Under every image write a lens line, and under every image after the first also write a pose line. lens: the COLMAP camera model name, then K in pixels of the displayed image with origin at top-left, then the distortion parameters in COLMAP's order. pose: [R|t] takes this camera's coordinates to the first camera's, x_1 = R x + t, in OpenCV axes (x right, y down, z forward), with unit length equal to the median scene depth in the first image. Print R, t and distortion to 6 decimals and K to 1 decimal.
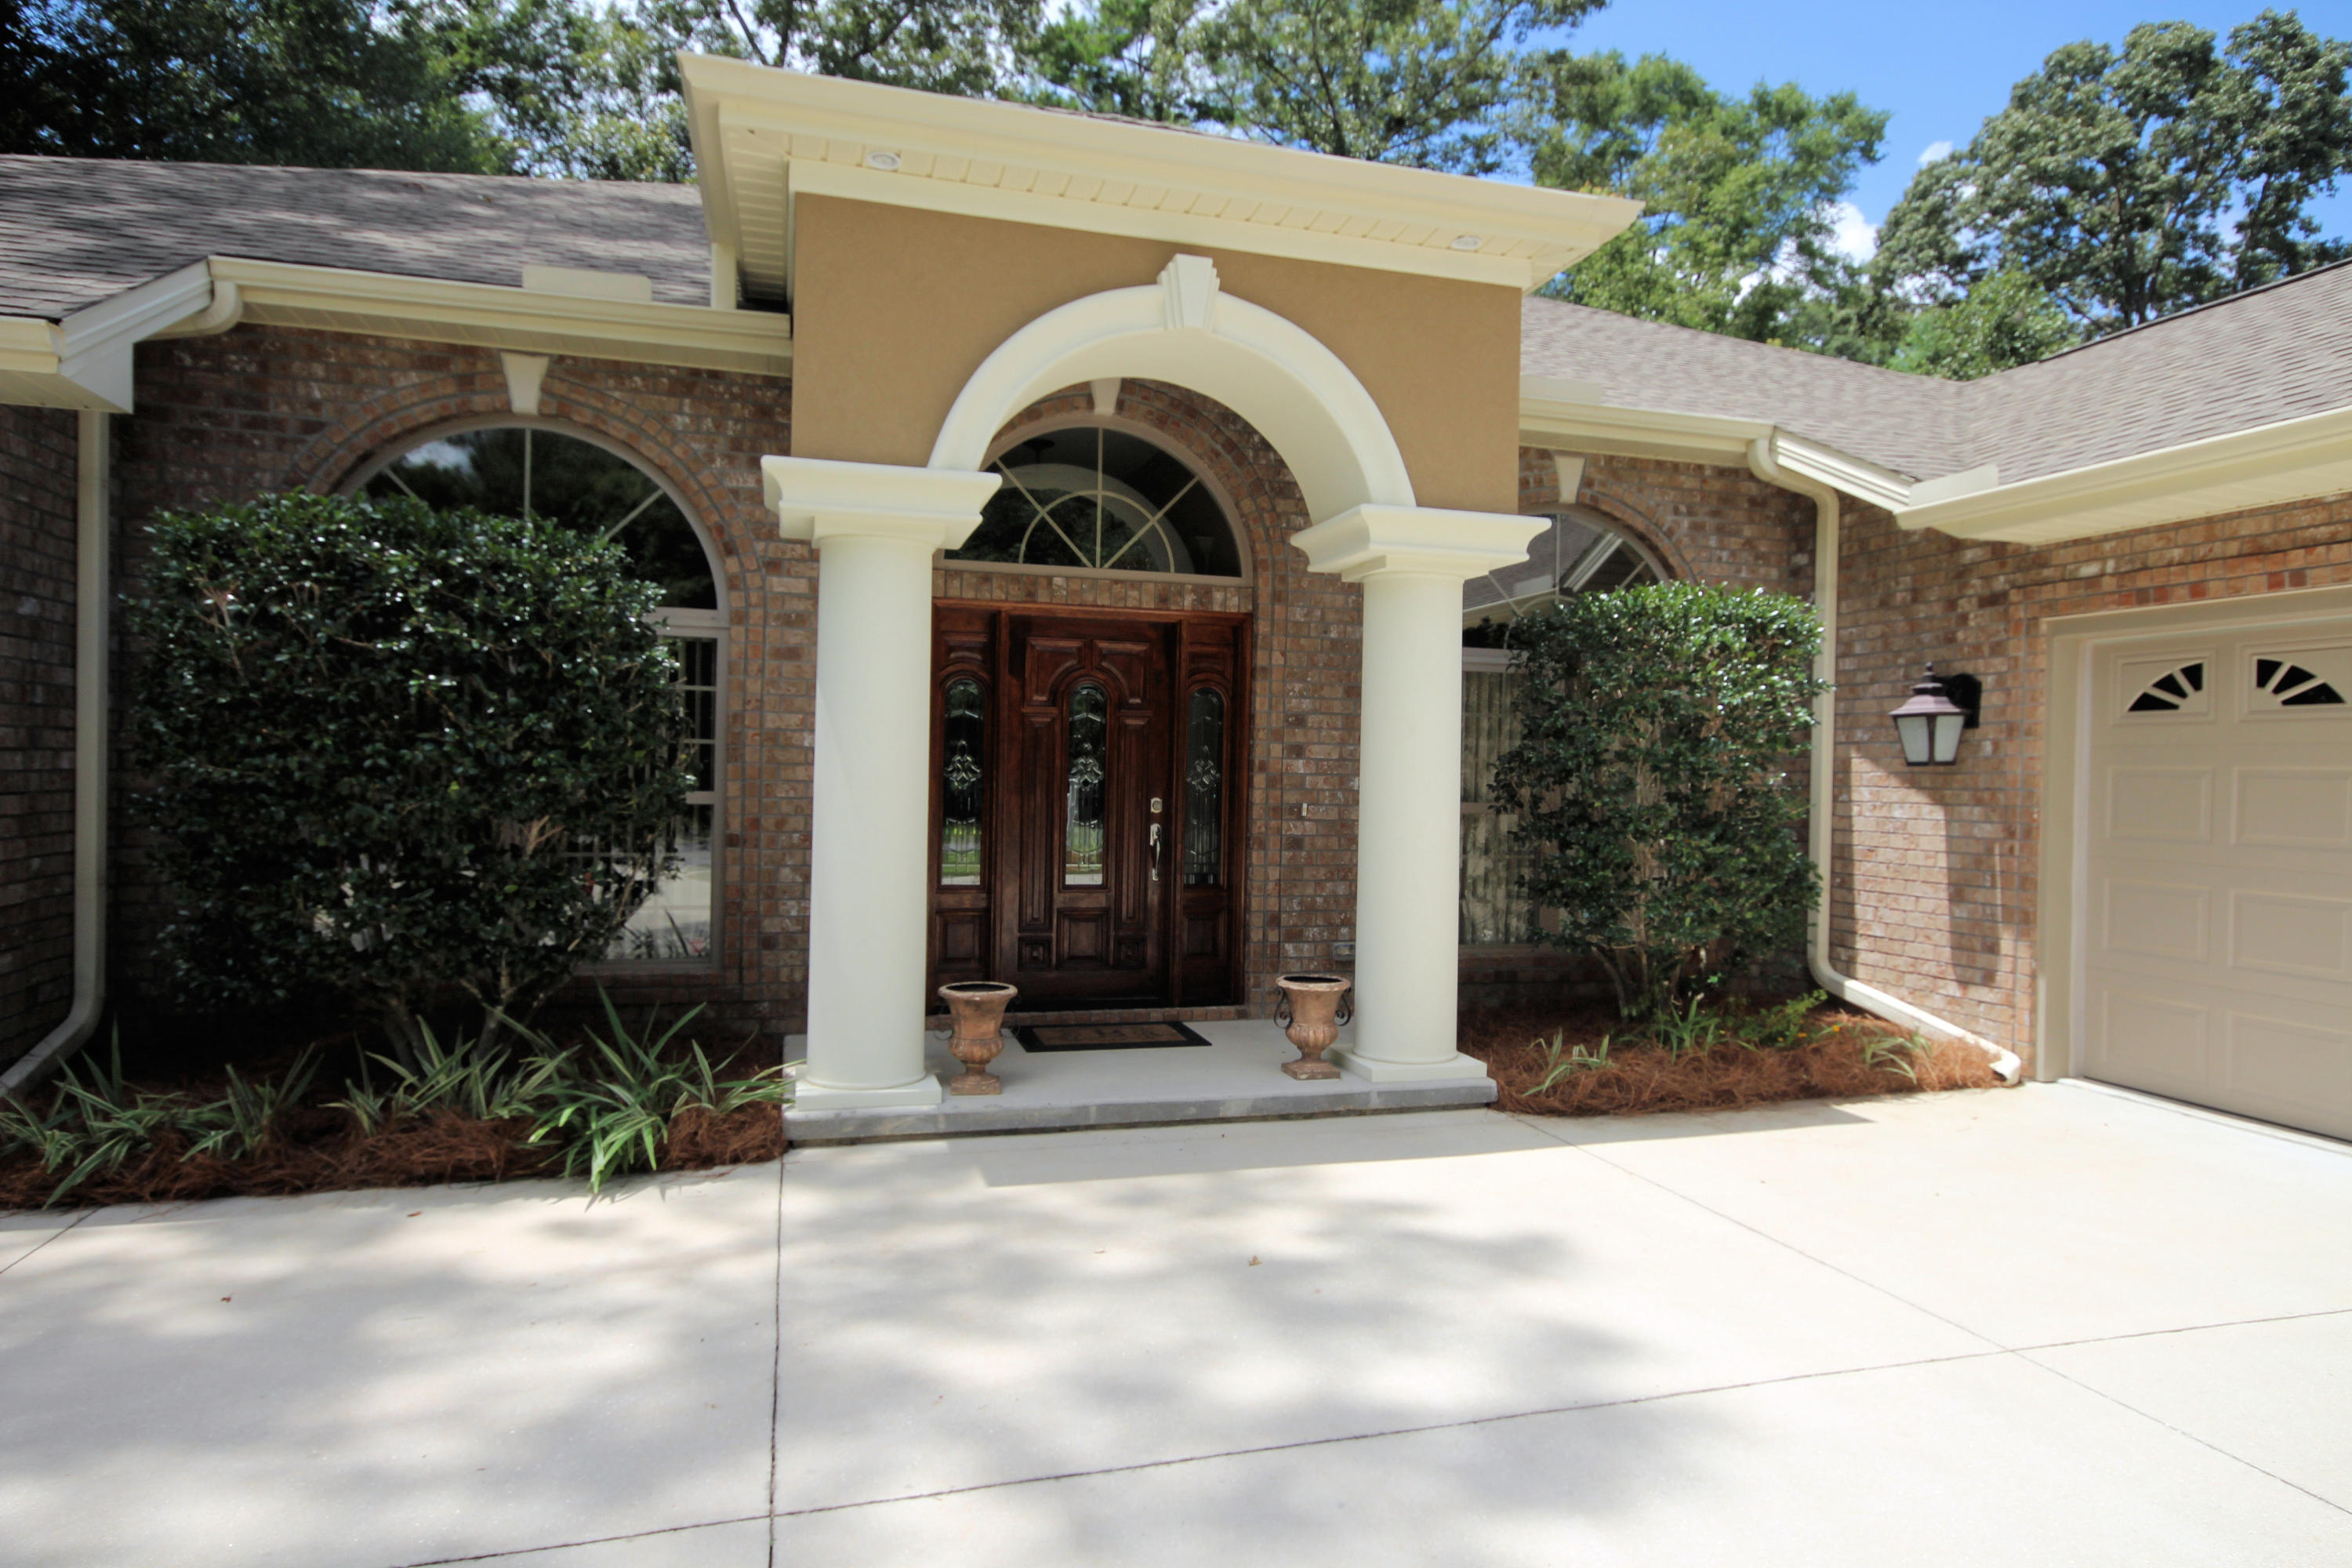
lens RADIAL K [[1327.6, 0, 1189.0], [0, 1327.6, 788.5], [0, 0, 1]] dist [0.005304, 0.006191]
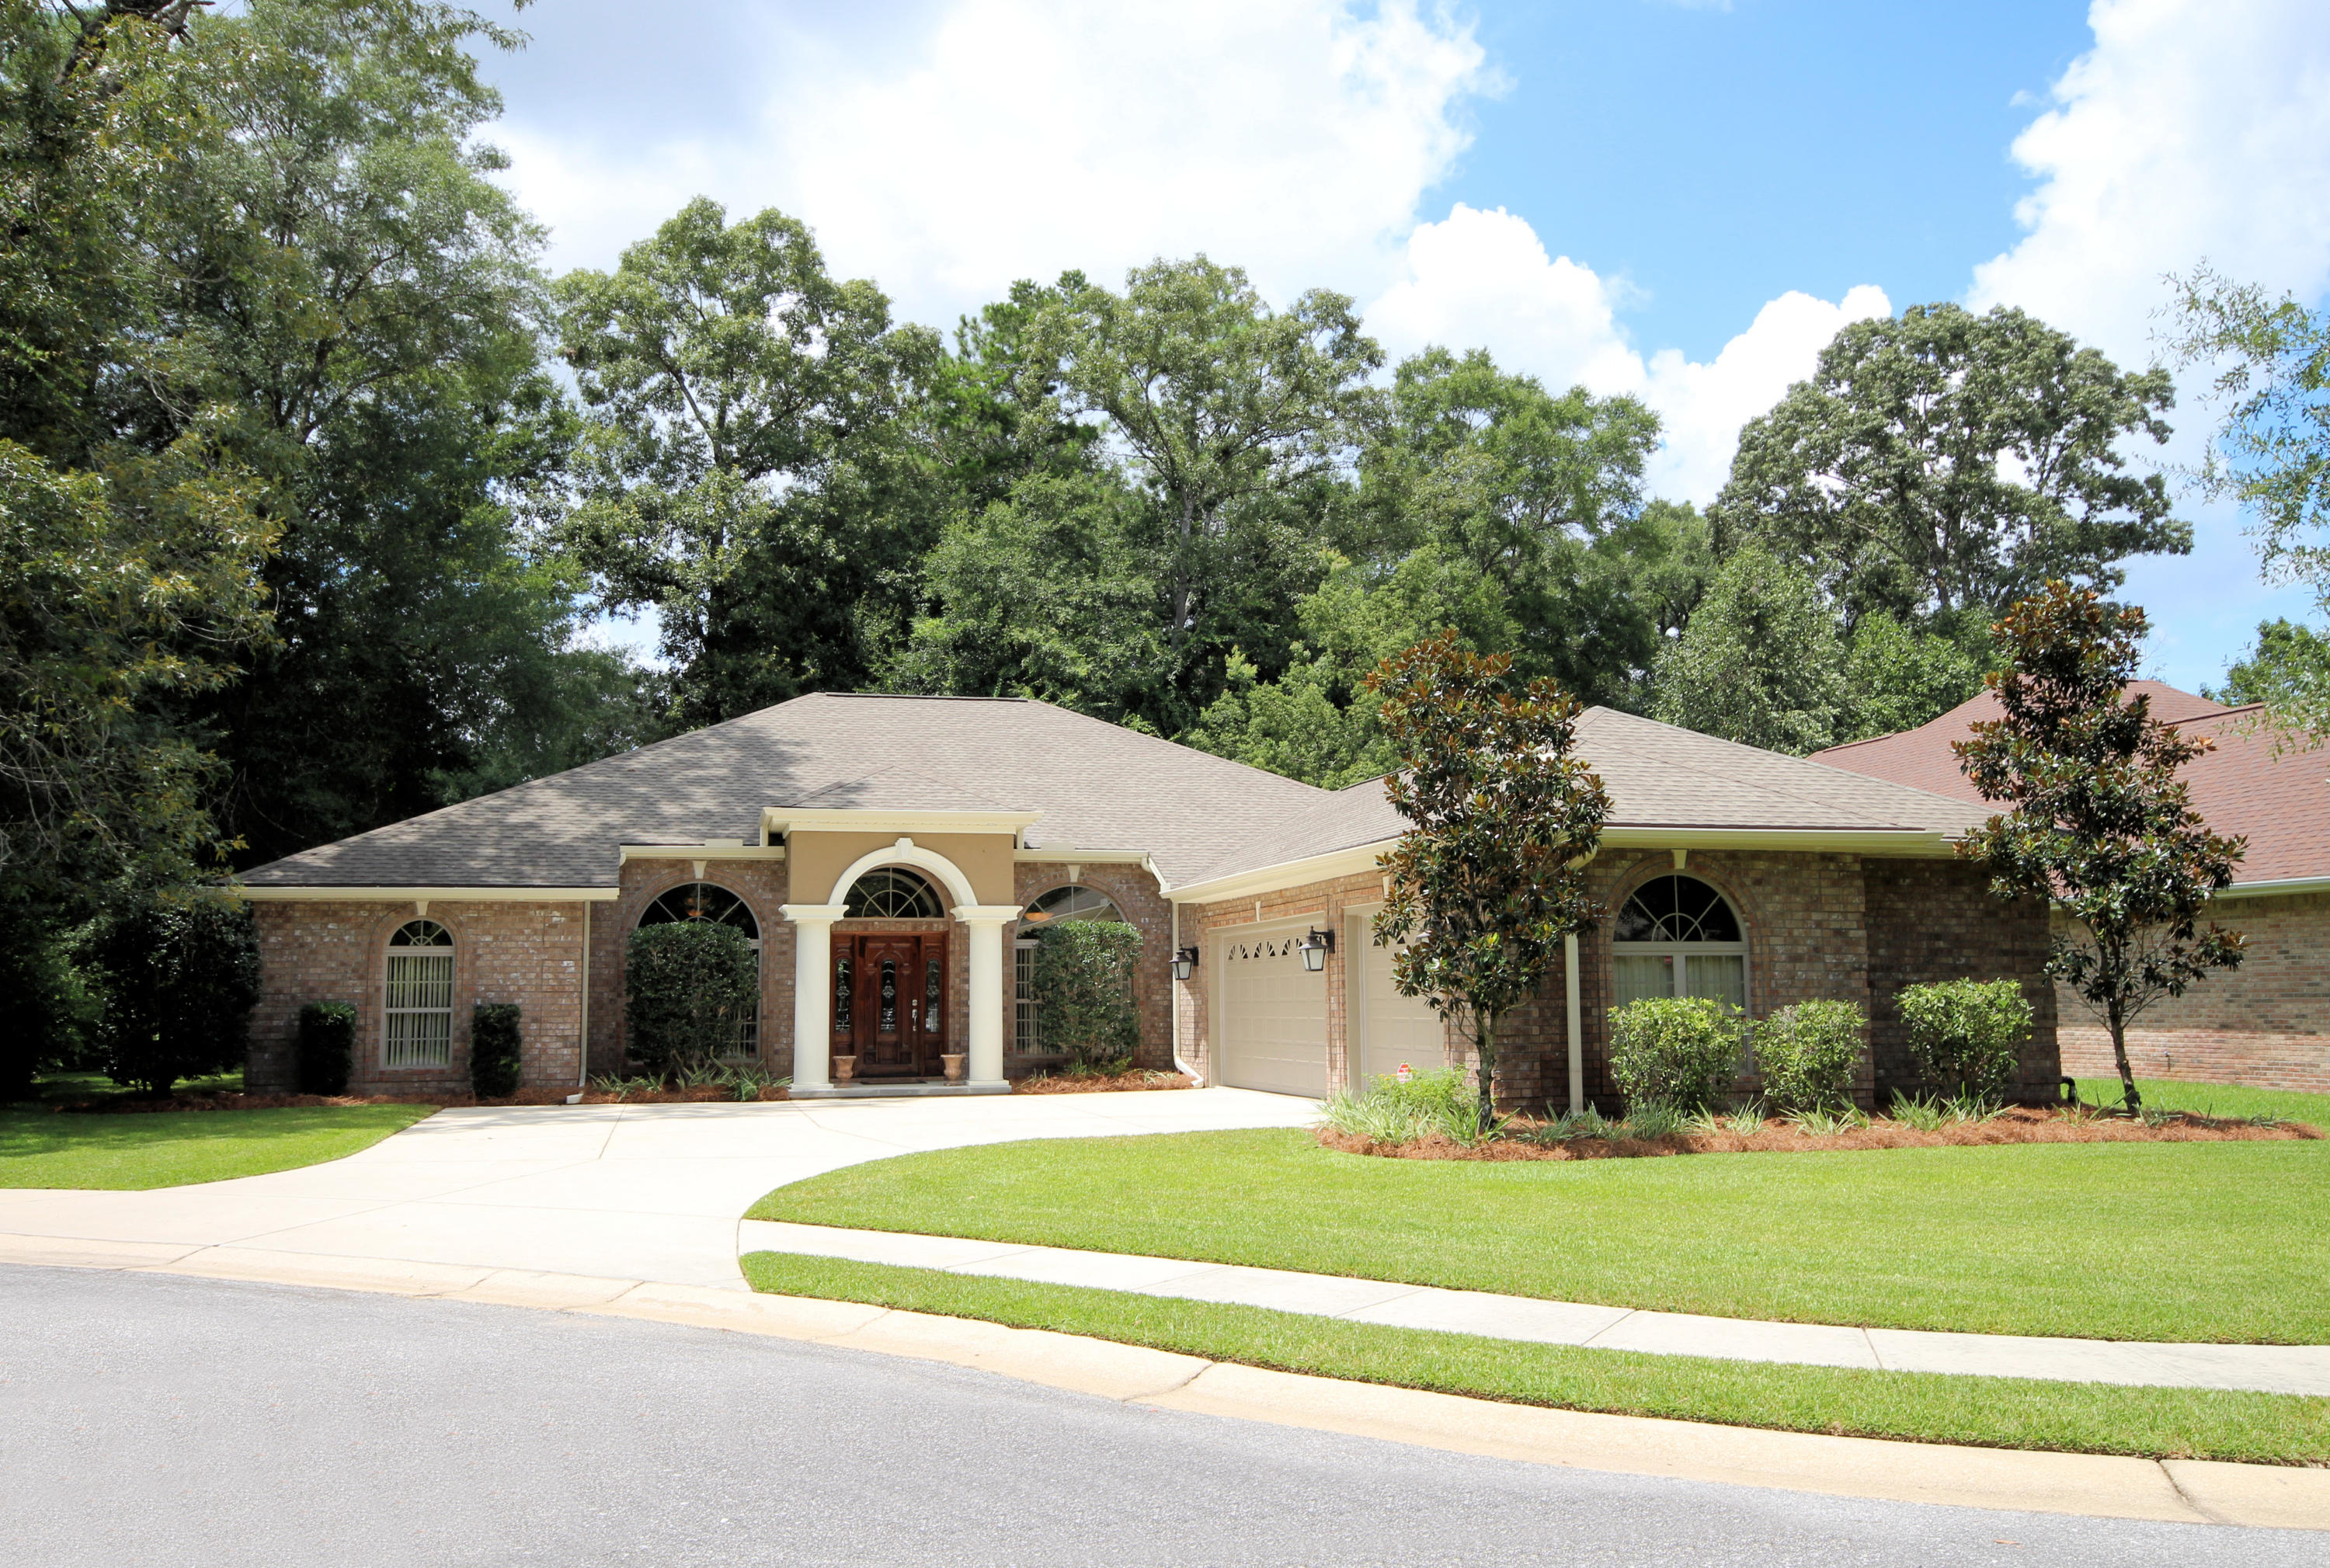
lens RADIAL K [[1878.2, 0, 1162.0], [0, 1878.2, 777.8], [0, 0, 1]] dist [0.006270, 0.003170]
pose [[0.998991, -0.033521, -0.029901, 0.631344], [0.029203, 0.990457, -0.134695, 0.091942], [0.034131, 0.133685, 0.990436, -2.938300]]
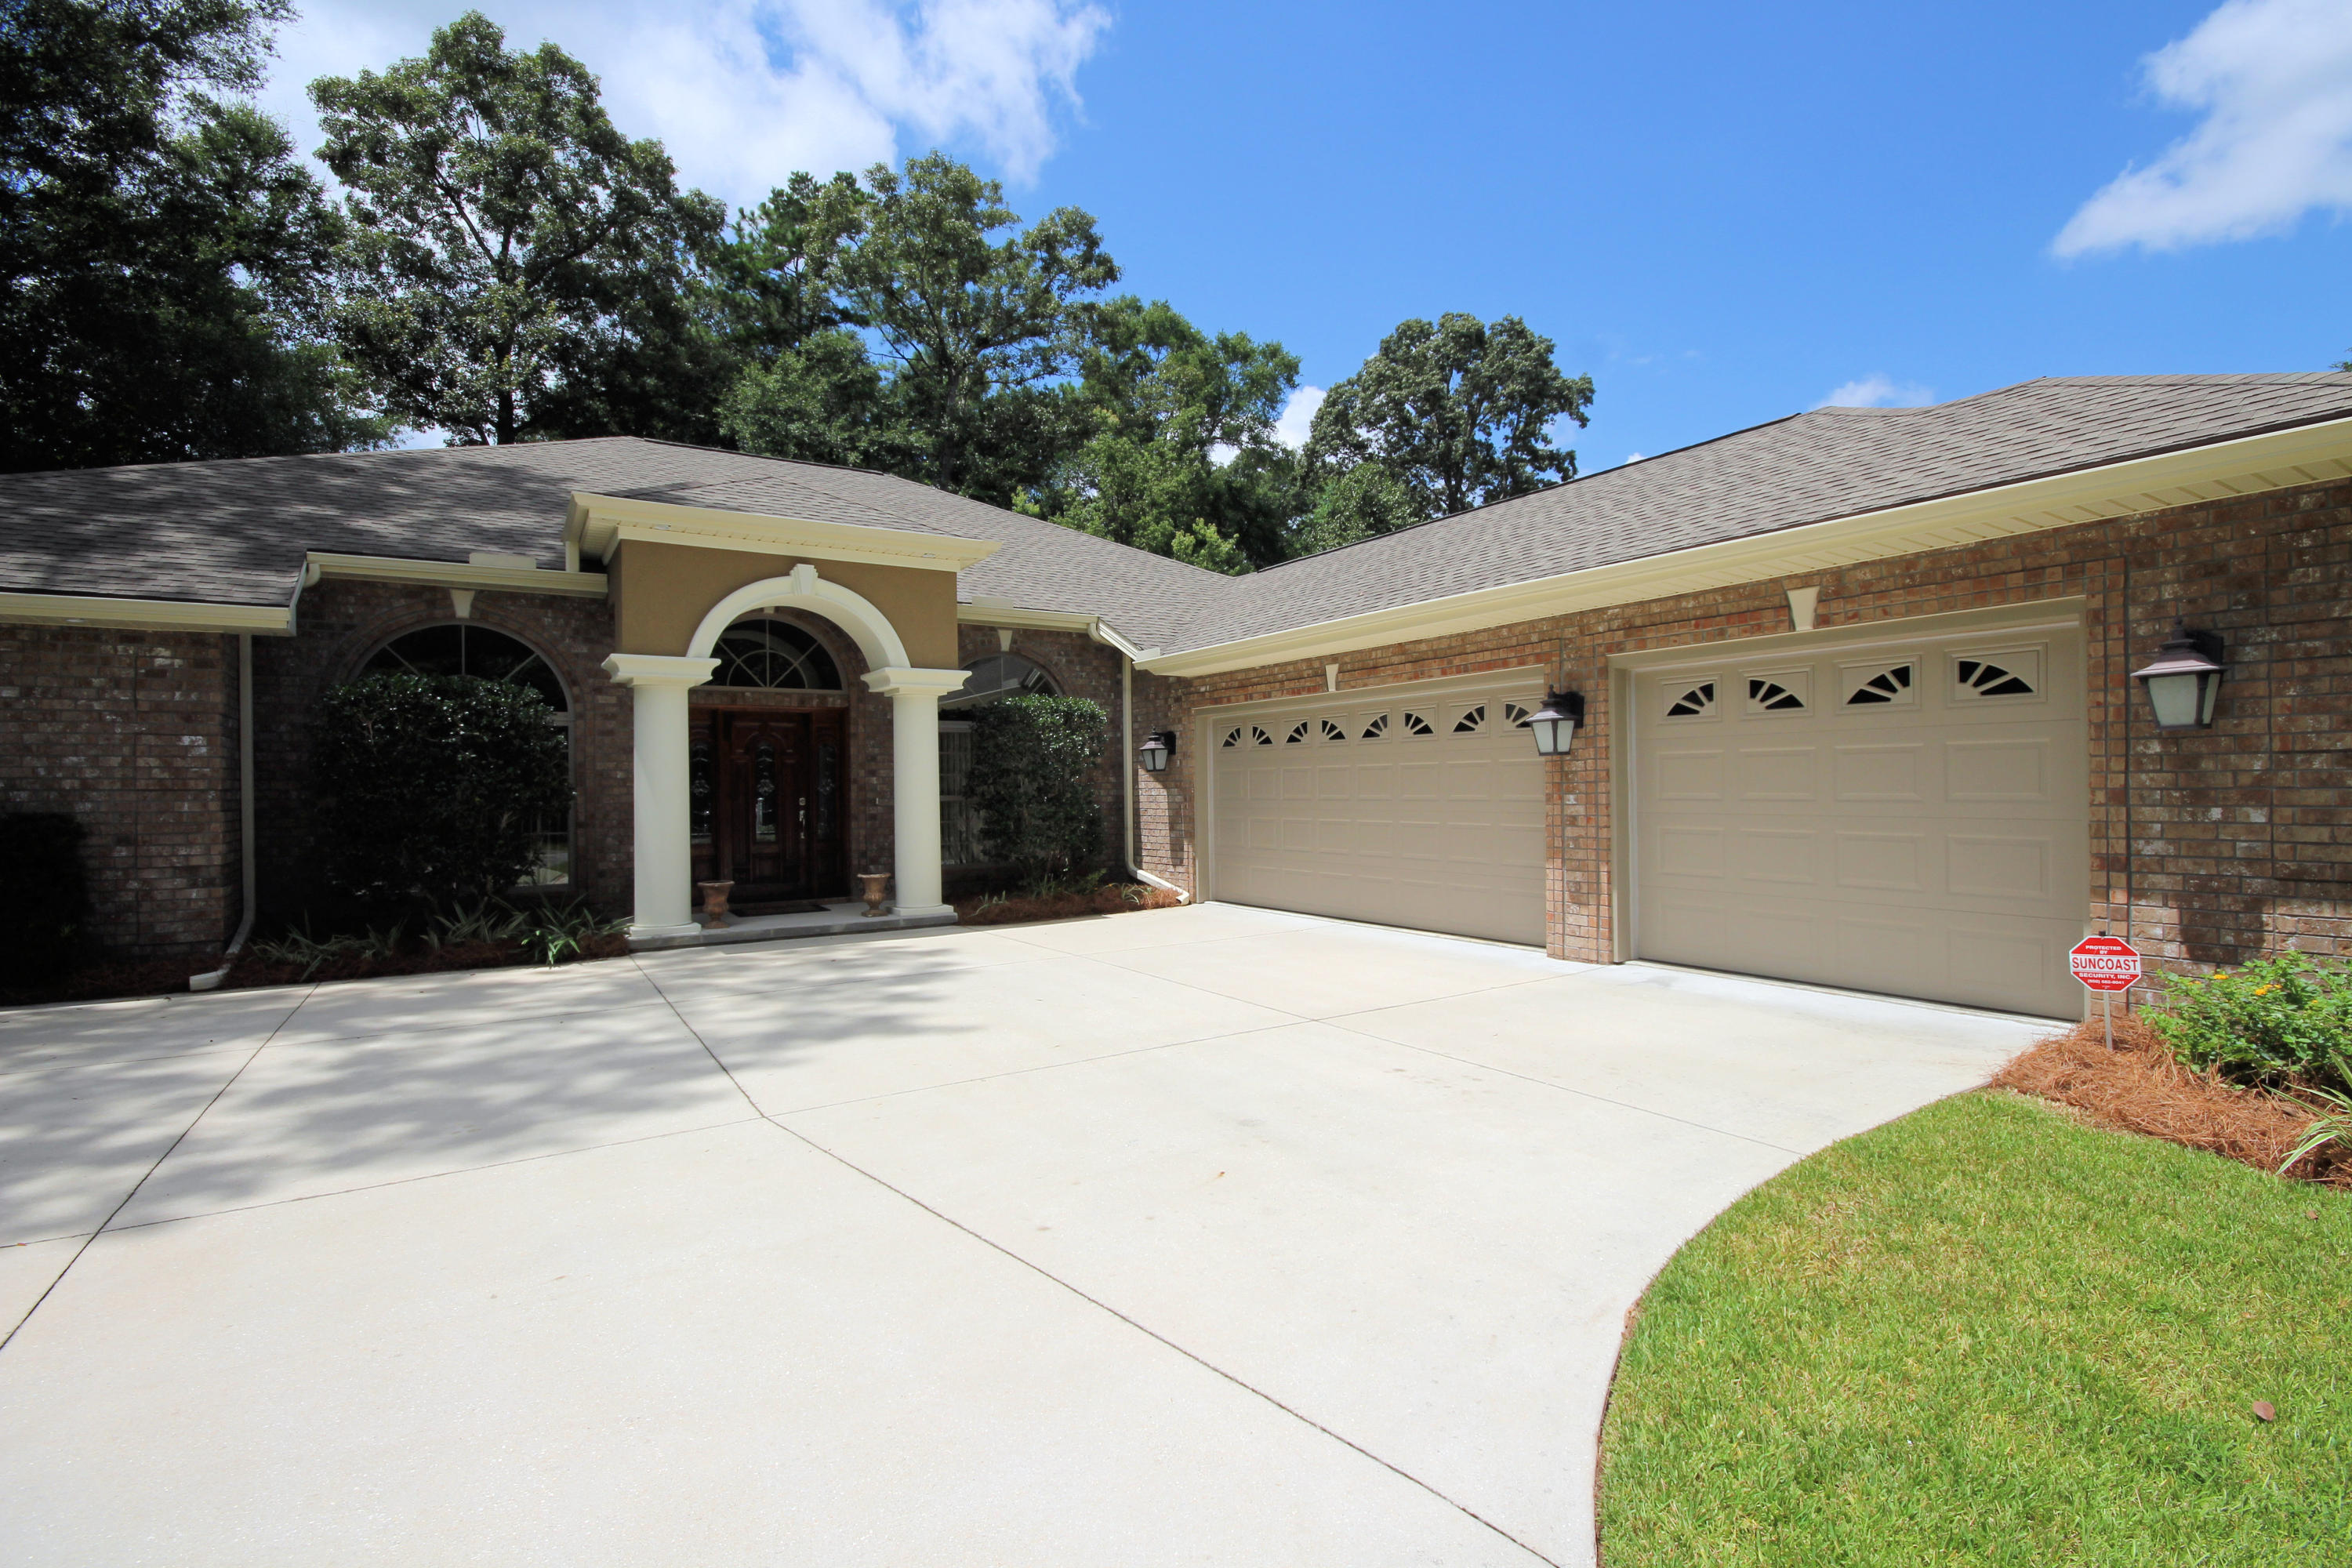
lens RADIAL K [[1061.0, 0, 1174.5], [0, 1061.0, 783.4], [0, 0, 1]] dist [0.005816, -0.007104]
pose [[0.959593, -0.032167, 0.279547, 0.071503], [0.036761, 0.999261, -0.011206, 0.024475], [-0.278981, 0.021029, 0.960066, -0.753939]]
